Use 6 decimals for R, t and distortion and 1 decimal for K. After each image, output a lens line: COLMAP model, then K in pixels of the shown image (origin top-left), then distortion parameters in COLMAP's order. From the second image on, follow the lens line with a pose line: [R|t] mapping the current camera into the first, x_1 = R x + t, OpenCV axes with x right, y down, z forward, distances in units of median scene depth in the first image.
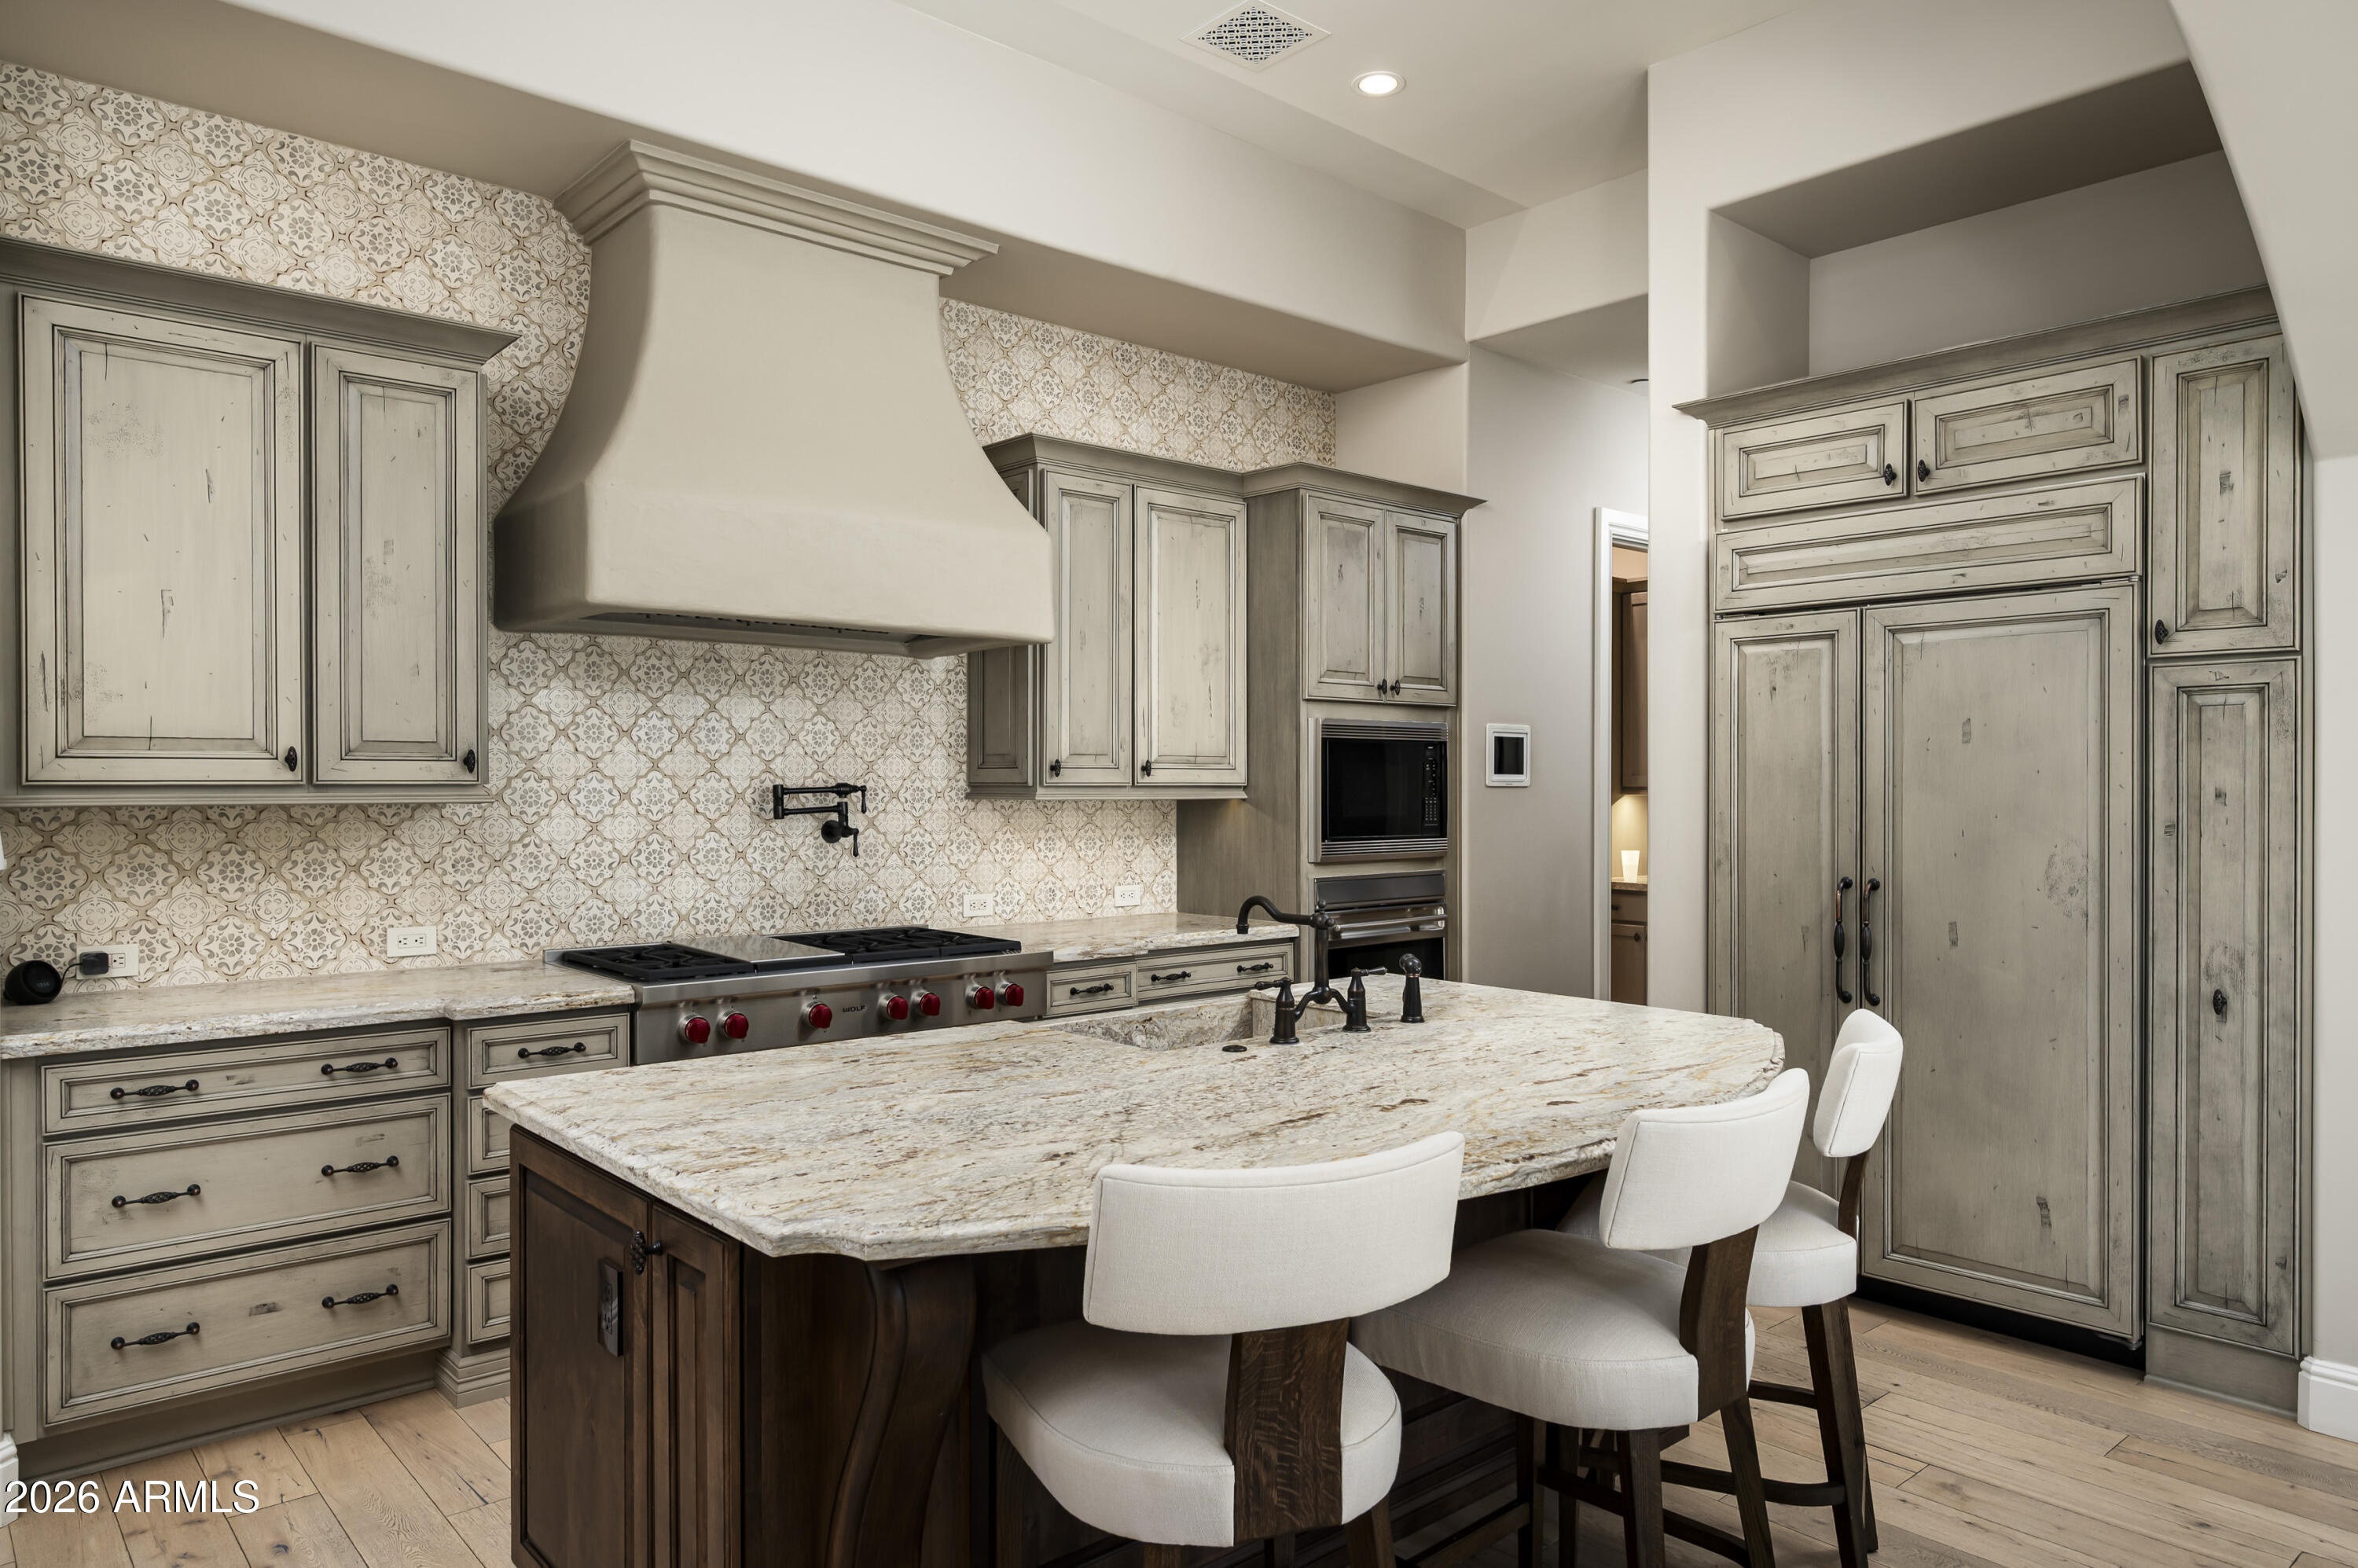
lens RADIAL K [[1502.2, 0, 1166.8], [0, 1502.2, 795.1], [0, 0, 1]] dist [0.000162, -0.000203]
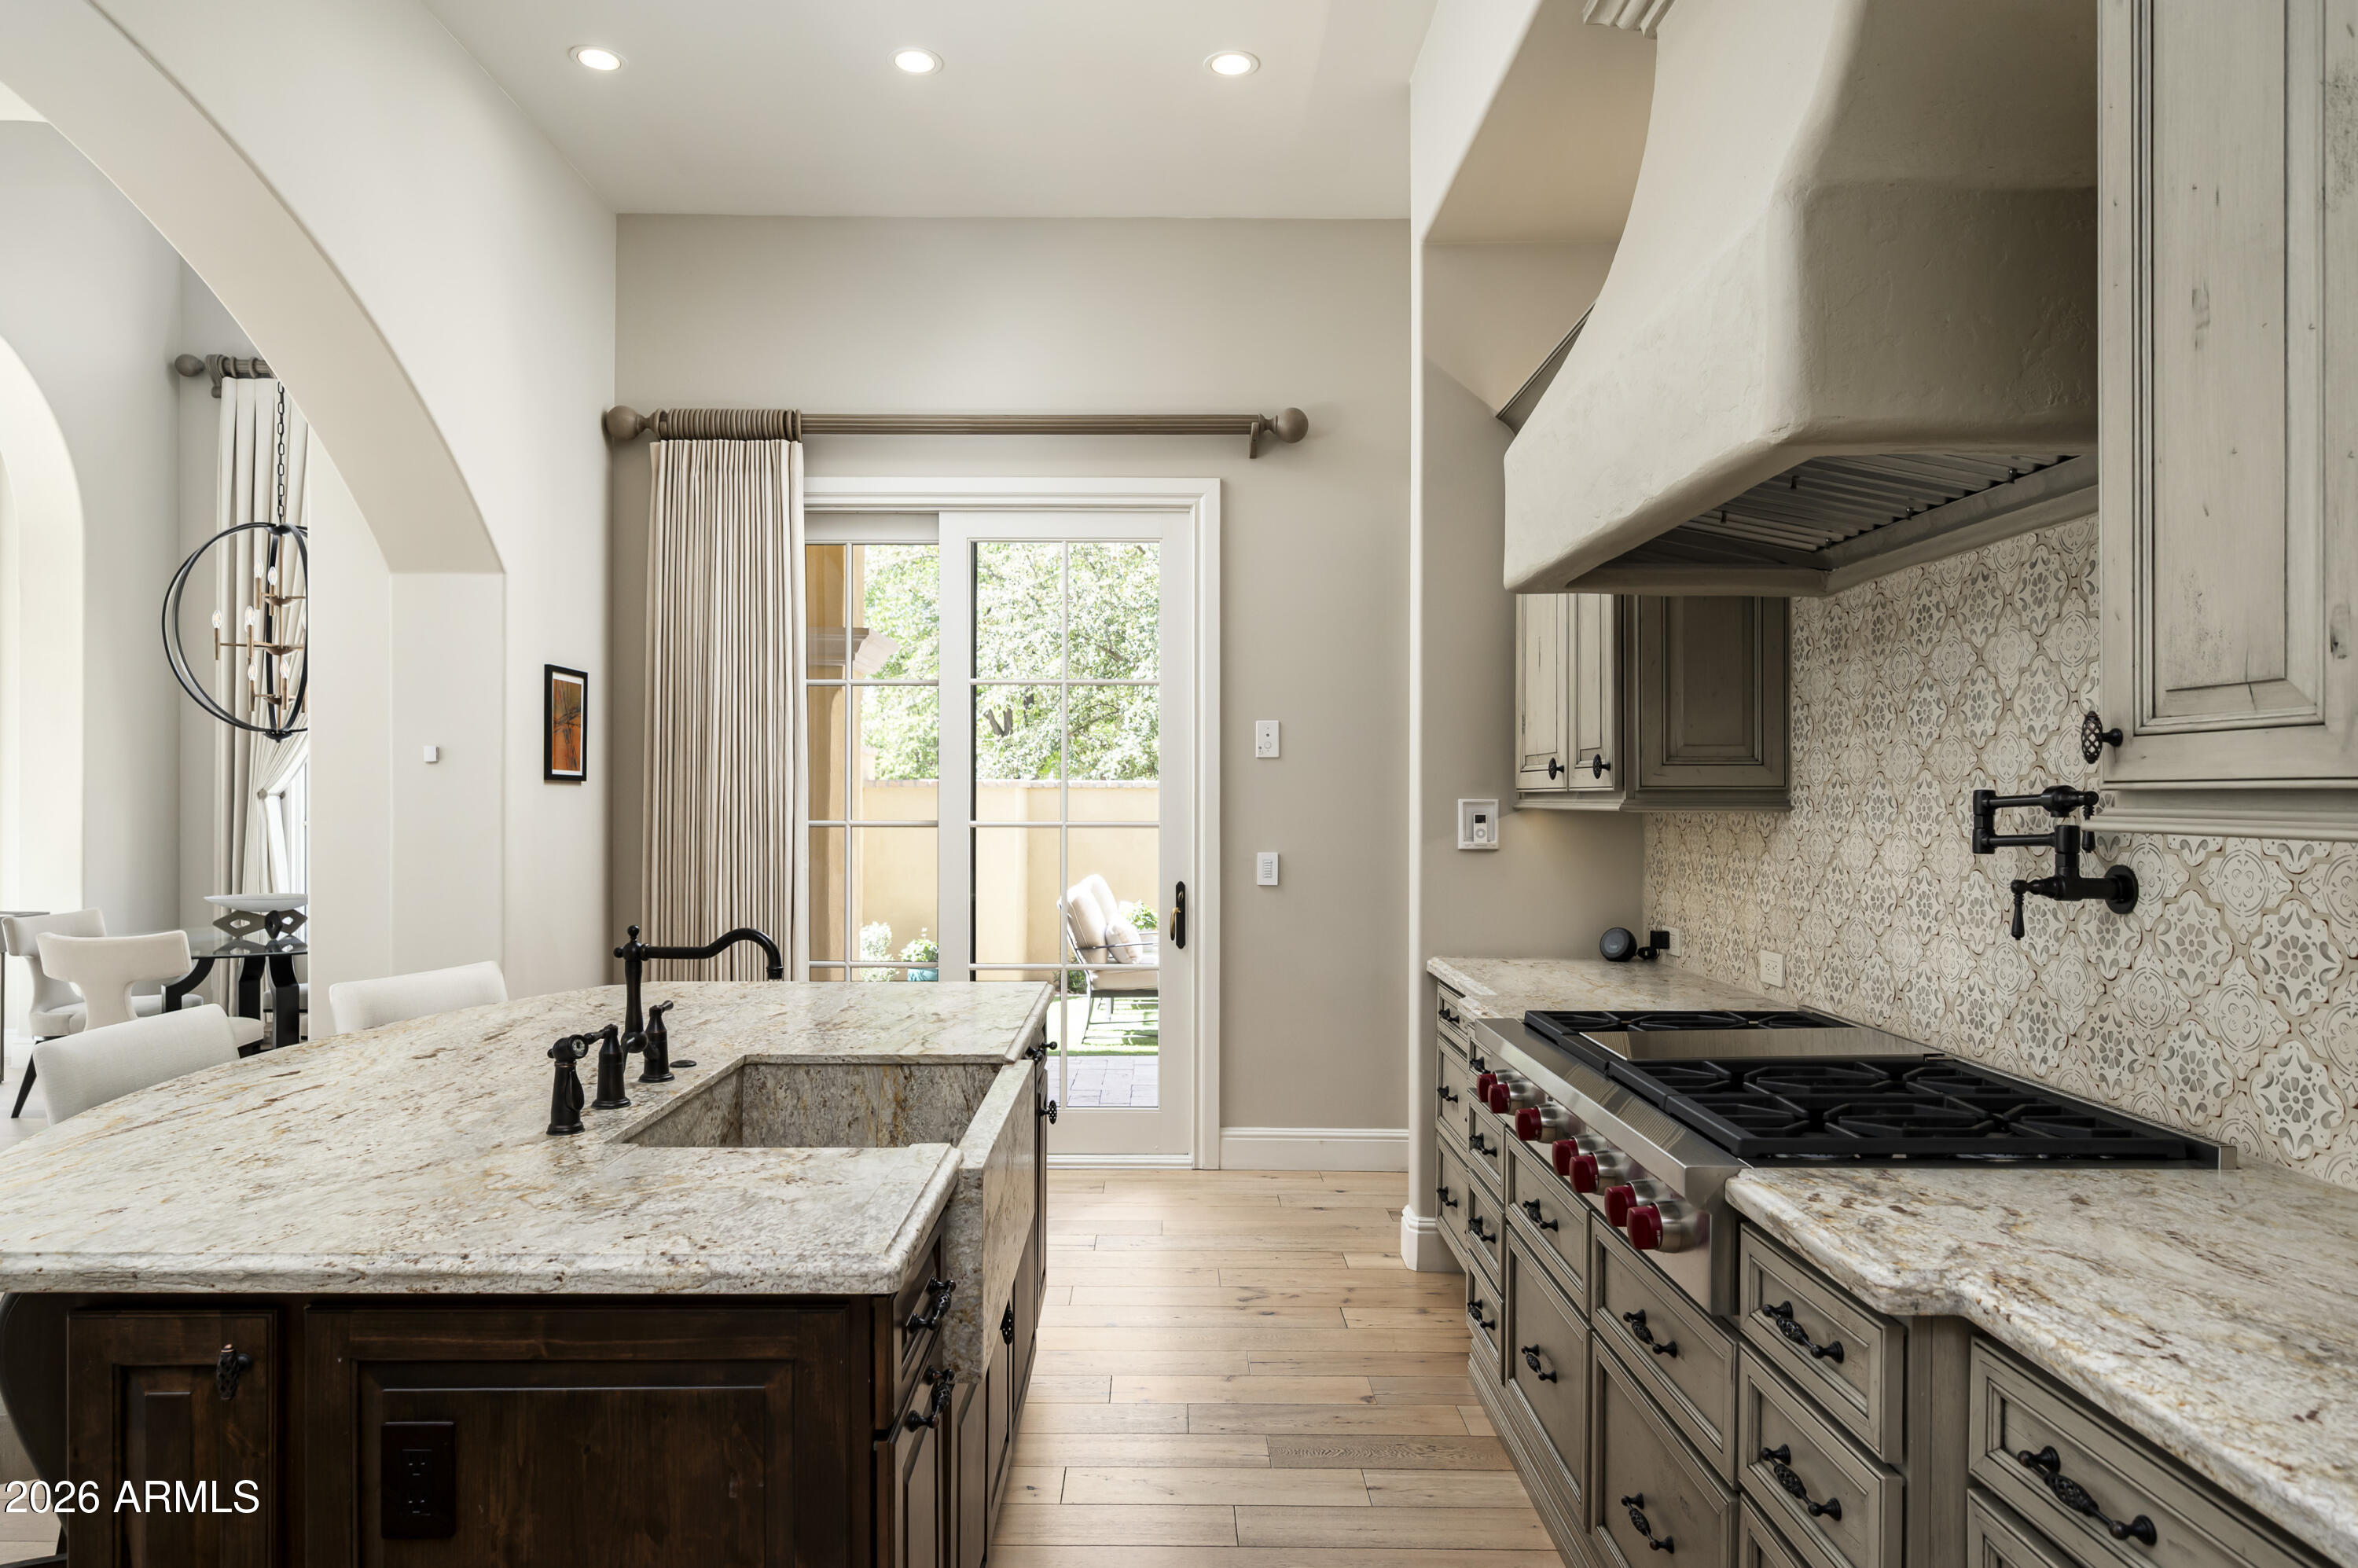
lens RADIAL K [[1445.4, 0, 1154.9], [0, 1445.4, 779.5], [0, 0, 1]] dist [-0.000791, -0.000434]
pose [[-0.657778, -0.011279, -0.753127, 0.352817], [-0.010303, 0.999929, -0.005976, -0.004810], [0.753141, 0.003829, -0.657847, 1.191392]]
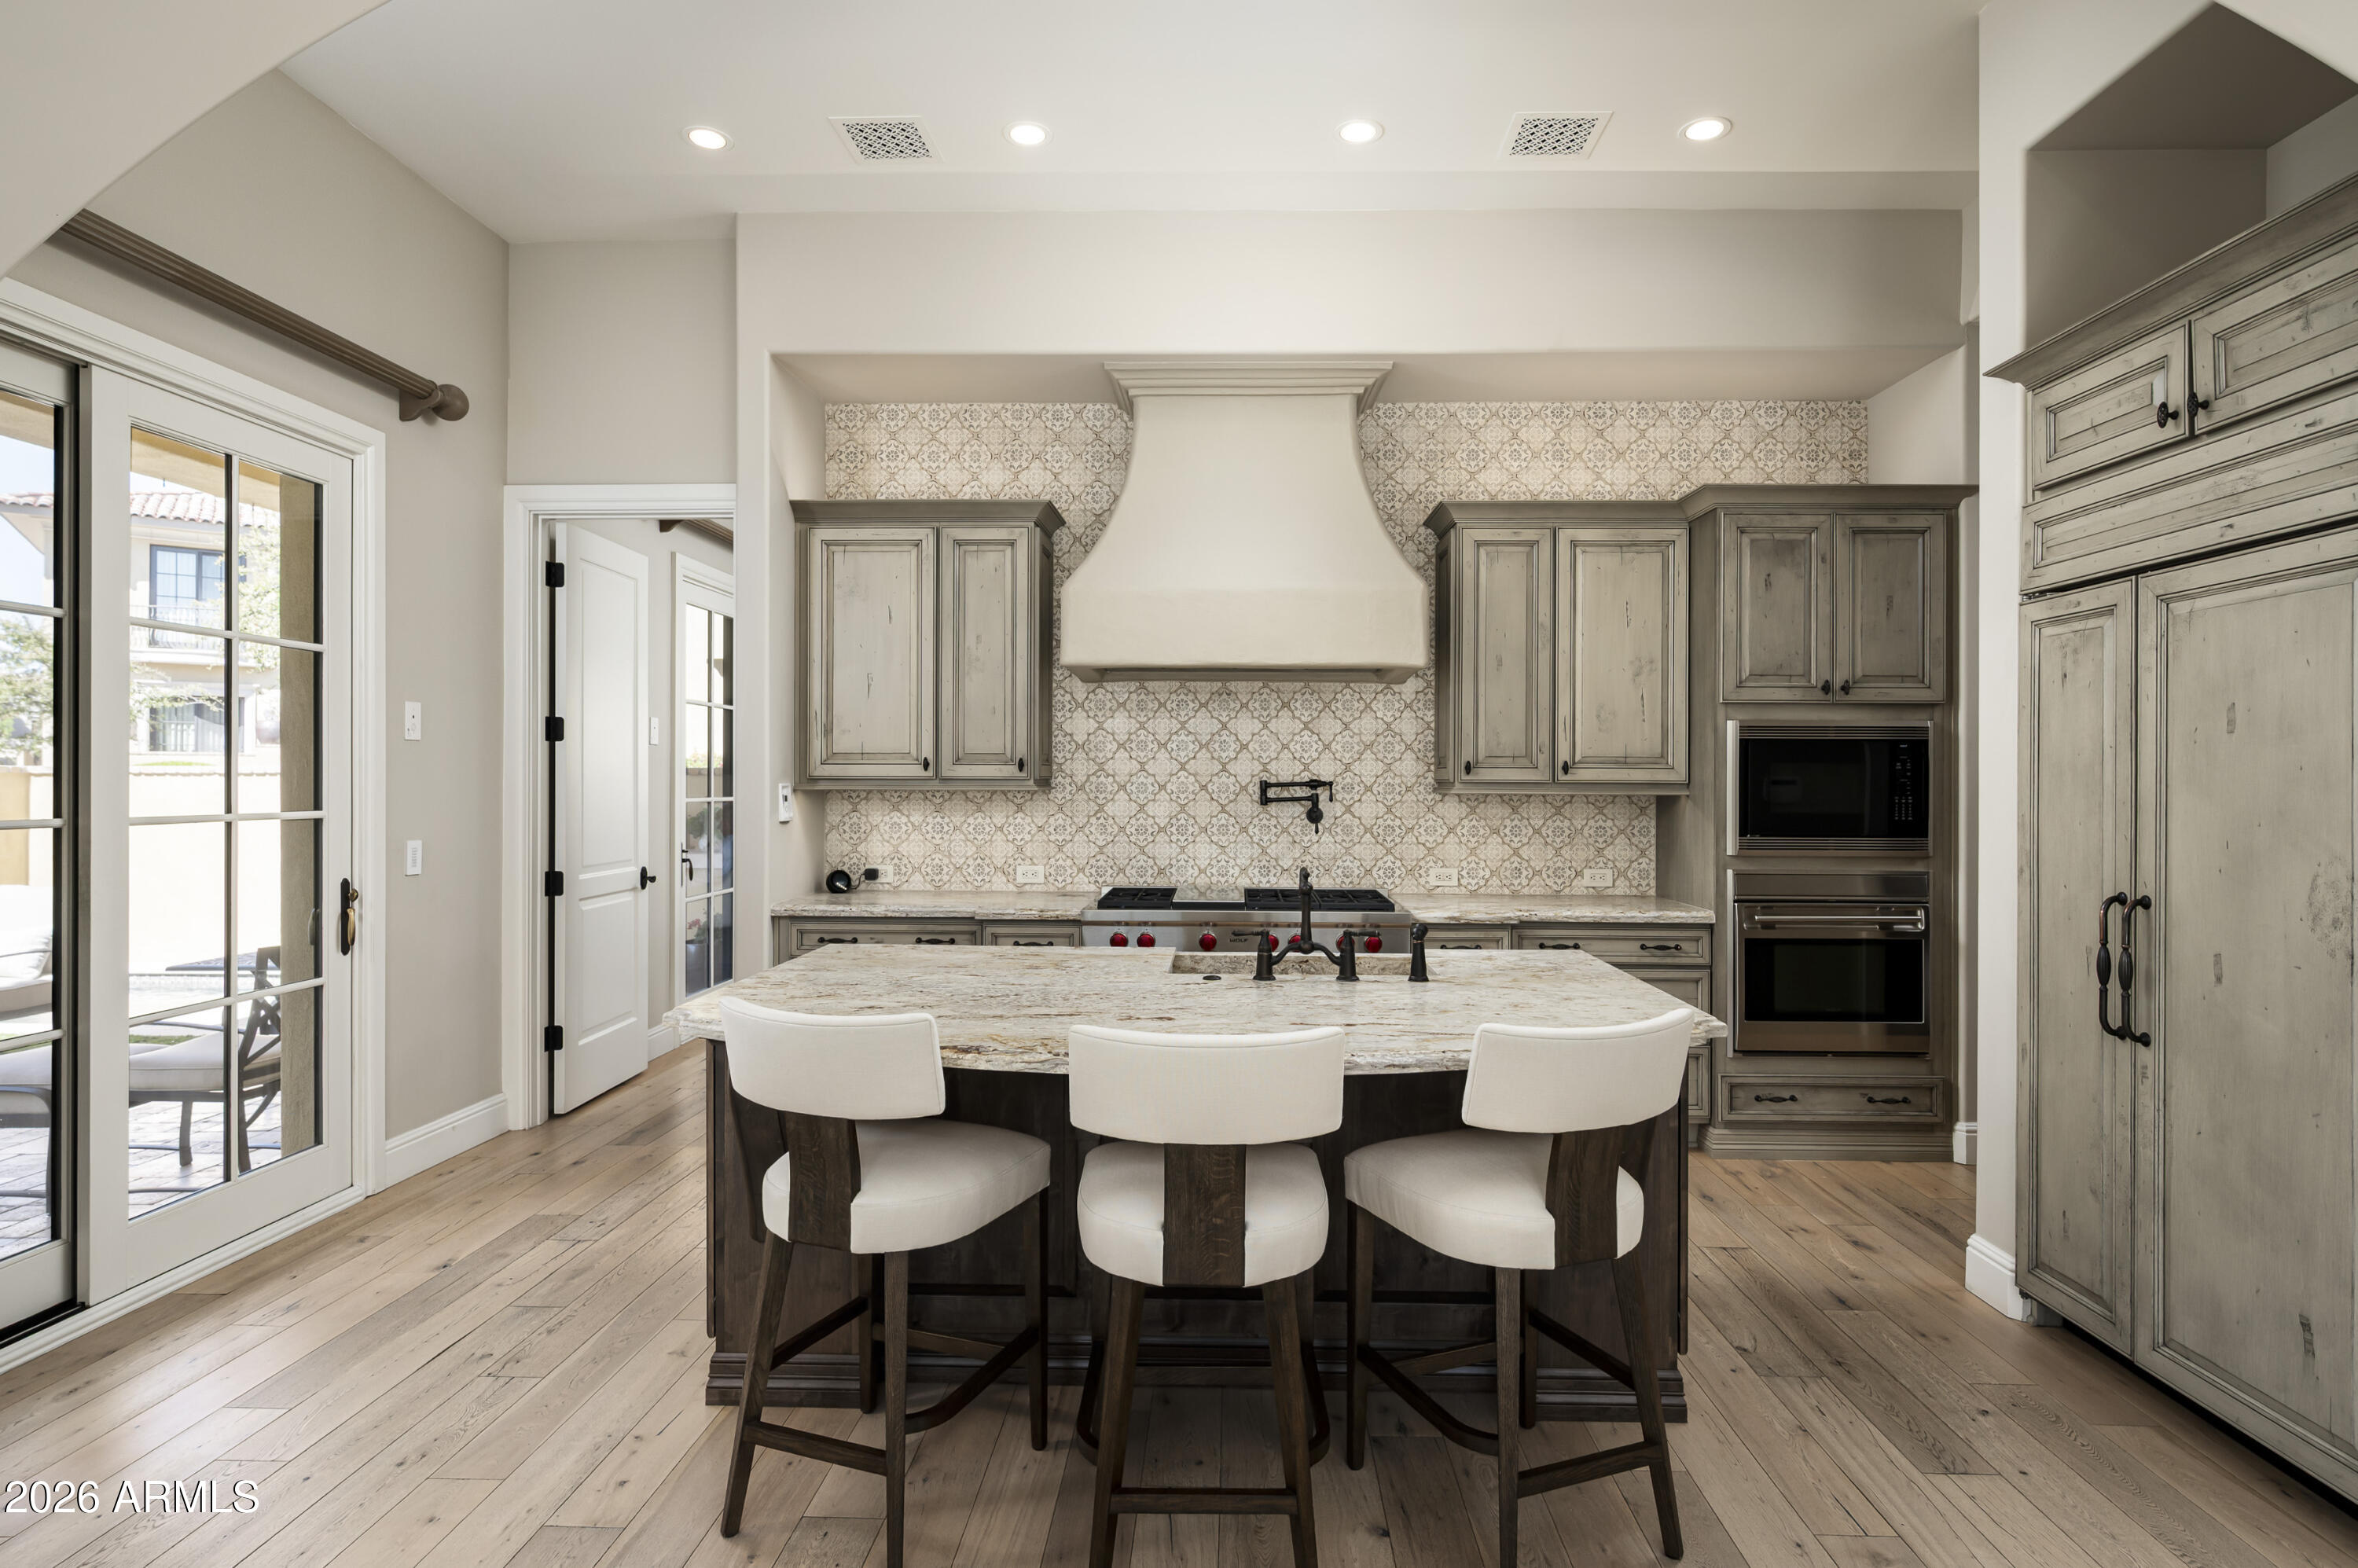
lens RADIAL K [[1228.4, 0, 1197.4], [0, 1228.4, 779.0], [0, 0, 1]] dist [0.001294, -0.001020]
pose [[0.737230, 0.002806, -0.675636, 0.501717], [-0.009589, 0.999934, -0.006310, -0.000378], [0.675574, 0.011131, 0.737208, 0.120334]]
